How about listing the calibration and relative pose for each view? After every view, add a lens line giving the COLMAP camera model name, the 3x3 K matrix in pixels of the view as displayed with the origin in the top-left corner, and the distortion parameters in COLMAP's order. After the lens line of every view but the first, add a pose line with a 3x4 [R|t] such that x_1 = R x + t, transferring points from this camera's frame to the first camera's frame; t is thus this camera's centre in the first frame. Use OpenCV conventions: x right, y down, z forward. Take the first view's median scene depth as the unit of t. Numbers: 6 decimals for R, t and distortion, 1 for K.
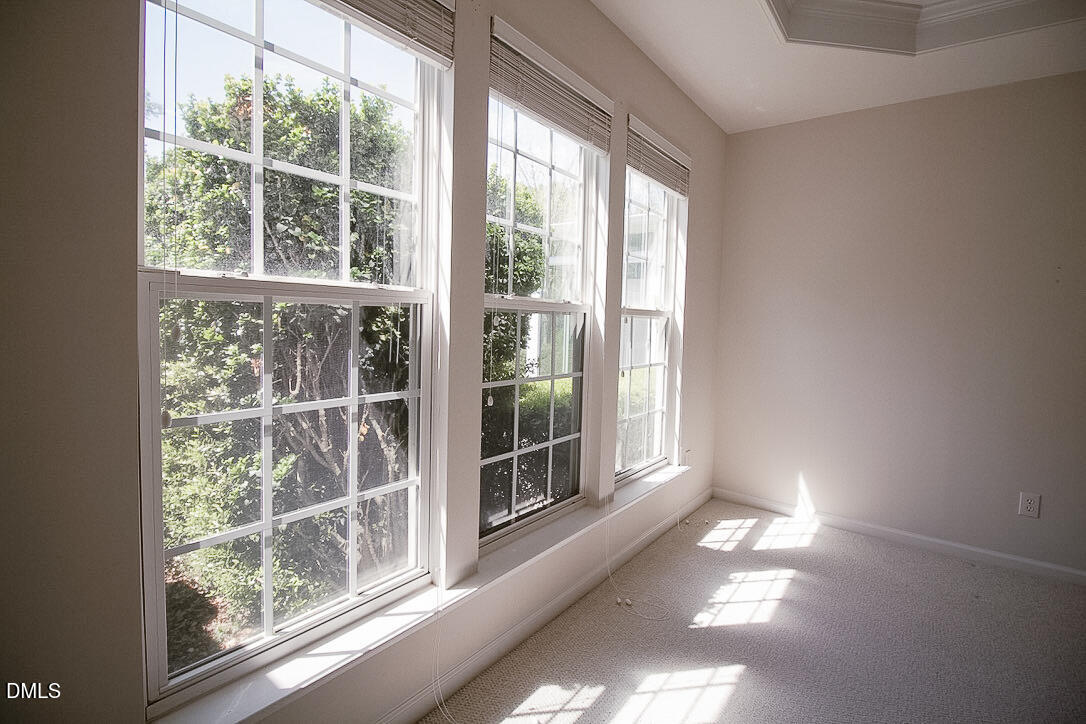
lens RADIAL K [[508.2, 0, 538.5], [0, 508.2, 346.5], [0, 0, 1]] dist [-0.000888, -0.008821]
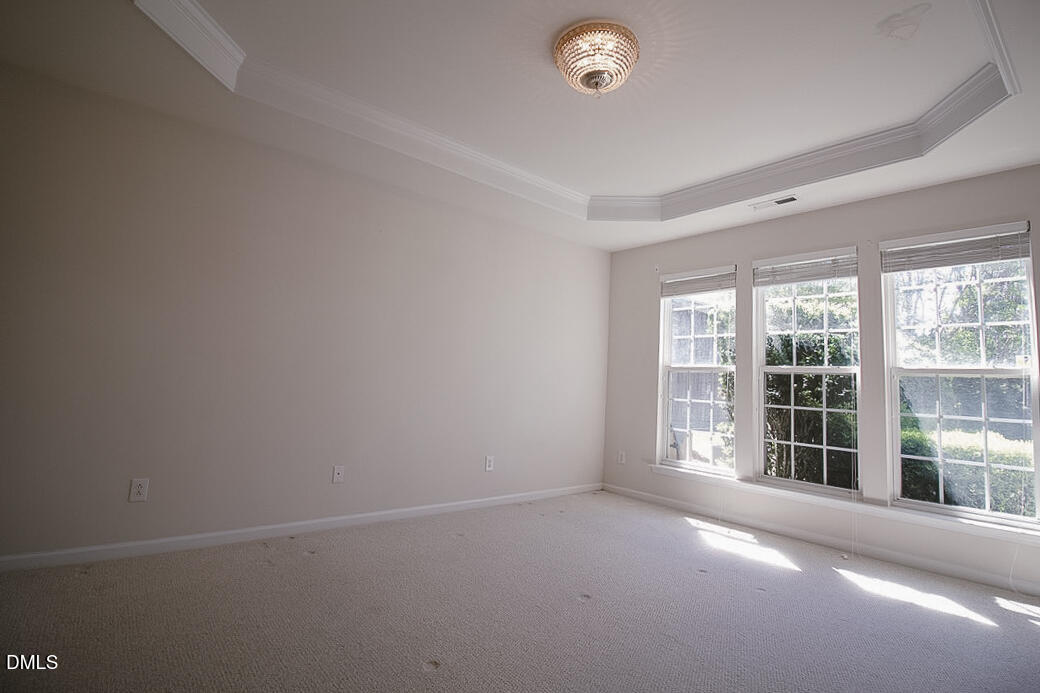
lens RADIAL K [[486.7, 0, 515.7], [0, 486.7, 331.7], [0, 0, 1]] dist [-0.000888, -0.008821]
pose [[-0.224800, -0.123494, -0.966547, 1.900252], [-0.091545, 0.990225, -0.105228, 0.064341], [0.970095, 0.064827, -0.233908, 0.305989]]
